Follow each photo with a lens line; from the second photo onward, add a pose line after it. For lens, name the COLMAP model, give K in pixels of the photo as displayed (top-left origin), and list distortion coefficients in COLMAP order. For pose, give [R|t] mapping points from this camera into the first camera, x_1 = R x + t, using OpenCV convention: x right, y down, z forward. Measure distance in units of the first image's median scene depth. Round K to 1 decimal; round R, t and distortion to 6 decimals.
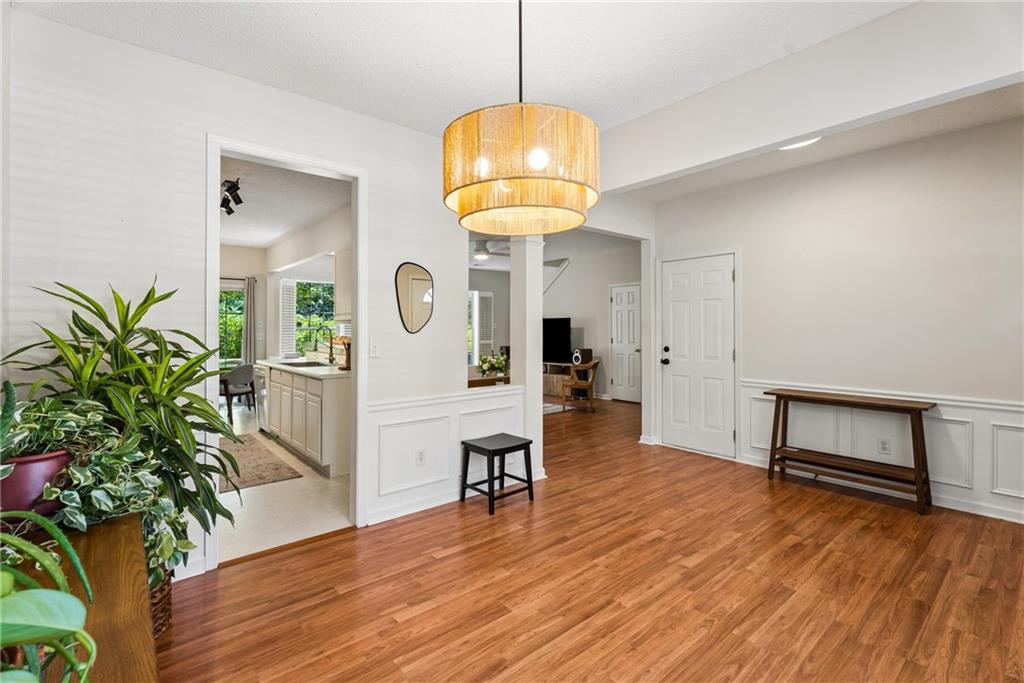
lens RADIAL K [[457.2, 0, 503.2], [0, 457.2, 330.8], [0, 0, 1]] dist [0.002591, -0.002792]
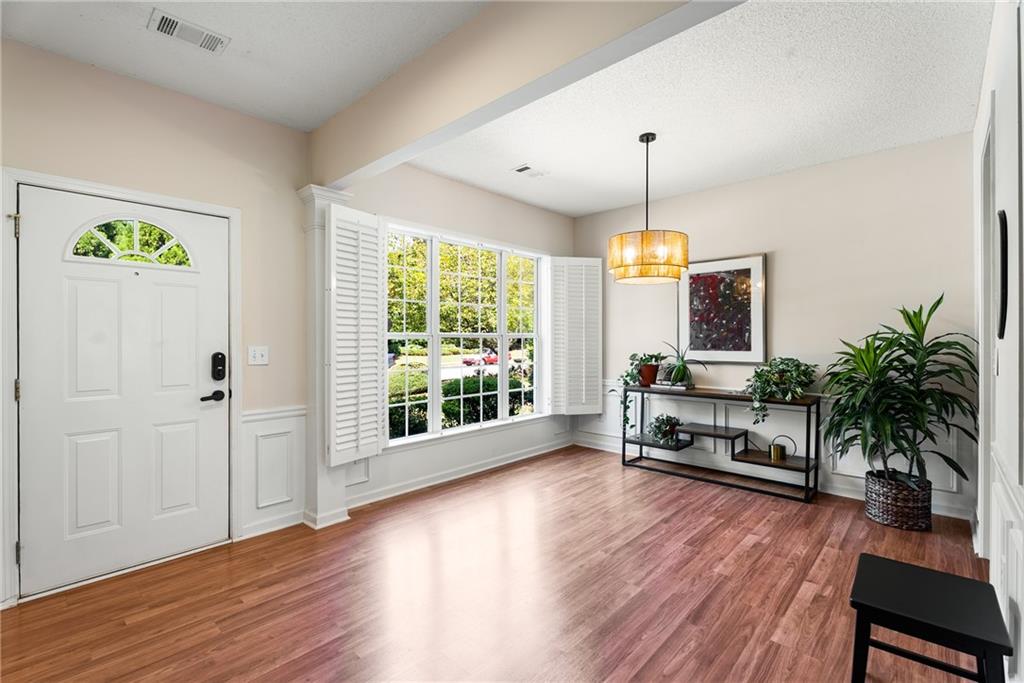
lens RADIAL K [[457.2, 0, 510.2], [0, 457.2, 340.9], [0, 0, 1]] dist [0.002591, -0.002792]
pose [[-0.991118, 0.003371, -0.132942, 0.671251], [0.002841, 0.999987, 0.004177, 0.012459], [0.132954, 0.003762, -0.991115, 2.179758]]
